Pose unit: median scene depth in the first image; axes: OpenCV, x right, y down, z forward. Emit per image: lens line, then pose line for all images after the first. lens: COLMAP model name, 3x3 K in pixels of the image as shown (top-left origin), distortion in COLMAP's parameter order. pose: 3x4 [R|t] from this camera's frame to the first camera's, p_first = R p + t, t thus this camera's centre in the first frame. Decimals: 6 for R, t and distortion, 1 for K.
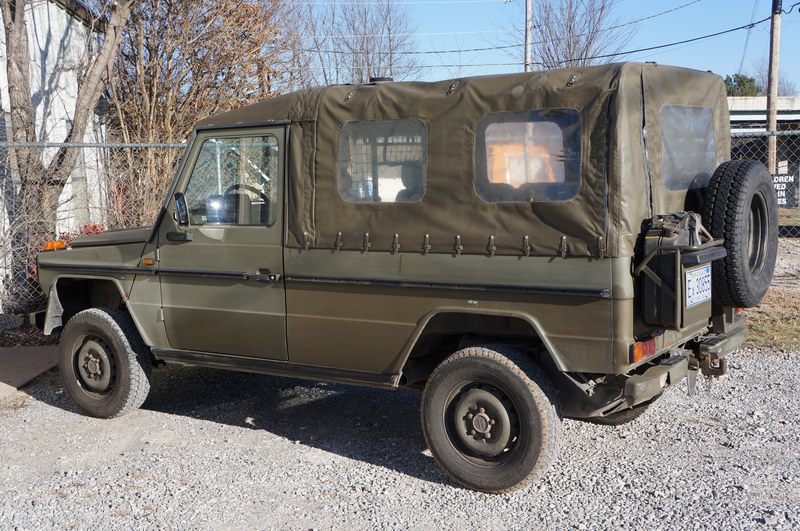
lens RADIAL K [[974.3, 0, 400.0], [0, 974.3, 265.5], [0, 0, 1]] dist [0.095815, -0.003915]
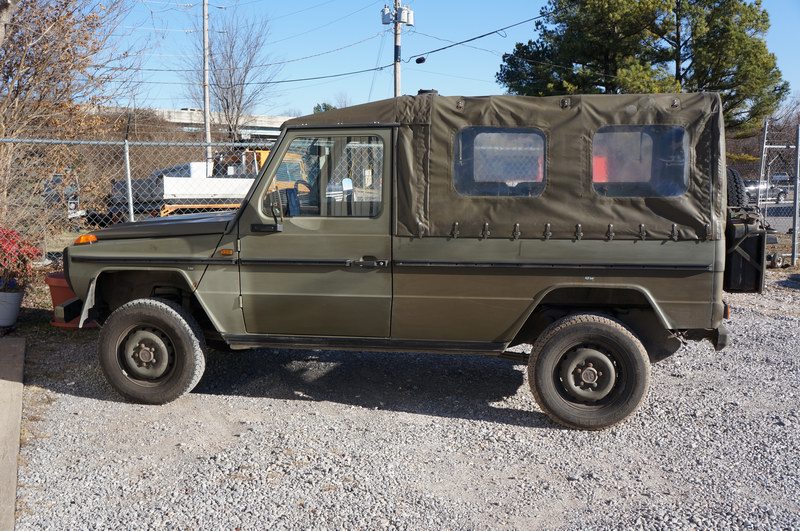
lens RADIAL K [[782.6, 0, 400.0], [0, 782.6, 265.5], [0, 0, 1]] dist [-0.029845, 0.015440]
pose [[0.909099, -0.029120, 0.415561, -0.486532], [0.020974, 0.999488, 0.024153, -0.006692], [-0.416052, -0.013241, 0.909244, 0.178912]]
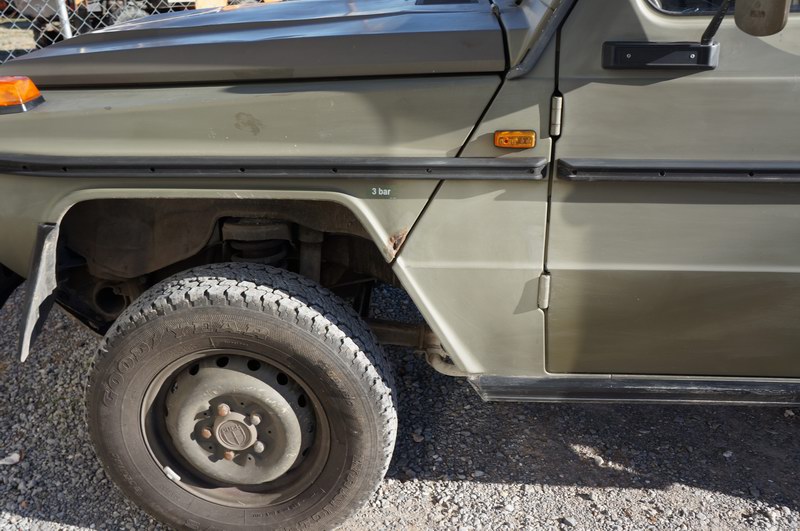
lens RADIAL K [[782.6, 0, 400.0], [0, 782.6, 265.5], [0, 0, 1]] dist [-0.029845, 0.015440]
pose [[0.858121, -0.173633, 0.483198, -0.462958], [0.032583, 0.957603, 0.286241, -0.042303], [-0.512413, -0.229886, 0.827397, 0.895963]]
